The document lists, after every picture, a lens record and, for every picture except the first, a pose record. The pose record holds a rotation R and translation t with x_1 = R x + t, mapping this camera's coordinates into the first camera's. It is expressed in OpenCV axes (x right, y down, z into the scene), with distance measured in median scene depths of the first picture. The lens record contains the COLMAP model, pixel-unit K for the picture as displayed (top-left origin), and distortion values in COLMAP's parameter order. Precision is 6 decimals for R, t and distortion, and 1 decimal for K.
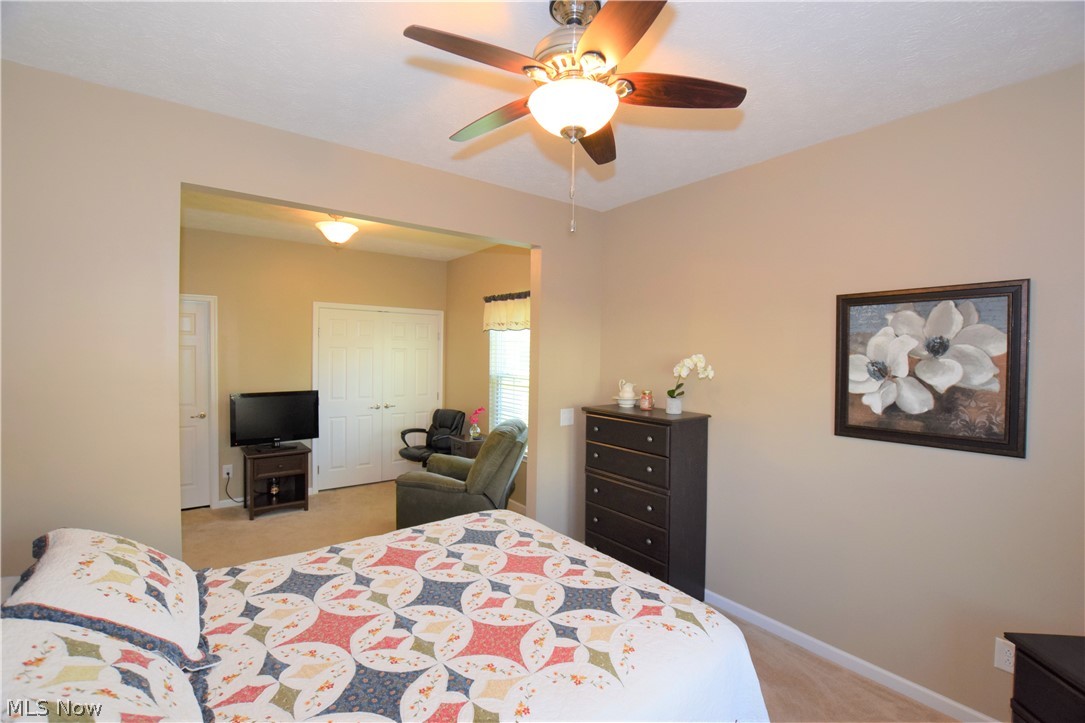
lens RADIAL K [[481.0, 0, 542.5], [0, 481.0, 361.5], [0, 0, 1]] dist [-0.019370, 0.000276]
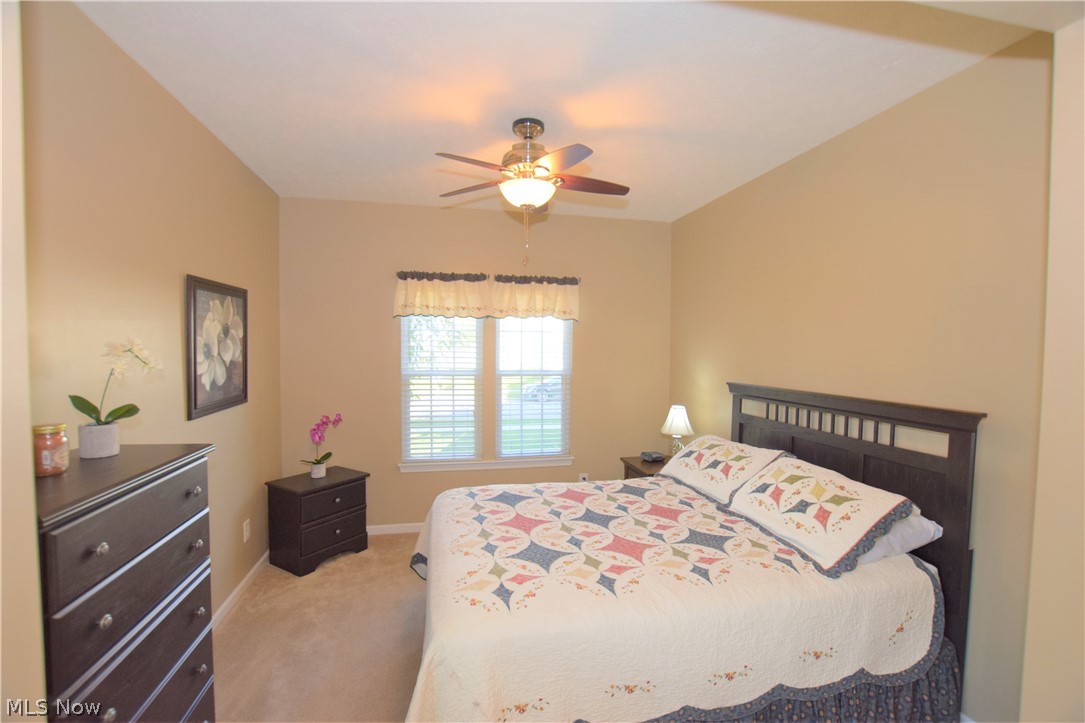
lens RADIAL K [[481.0, 0, 542.5], [0, 481.0, 361.5], [0, 0, 1]] dist [-0.019370, 0.000276]
pose [[-0.908187, -0.035666, 0.417042, -0.542665], [-0.018148, 0.998781, 0.045896, -0.026134], [-0.418170, 0.034114, -0.907728, 1.983282]]
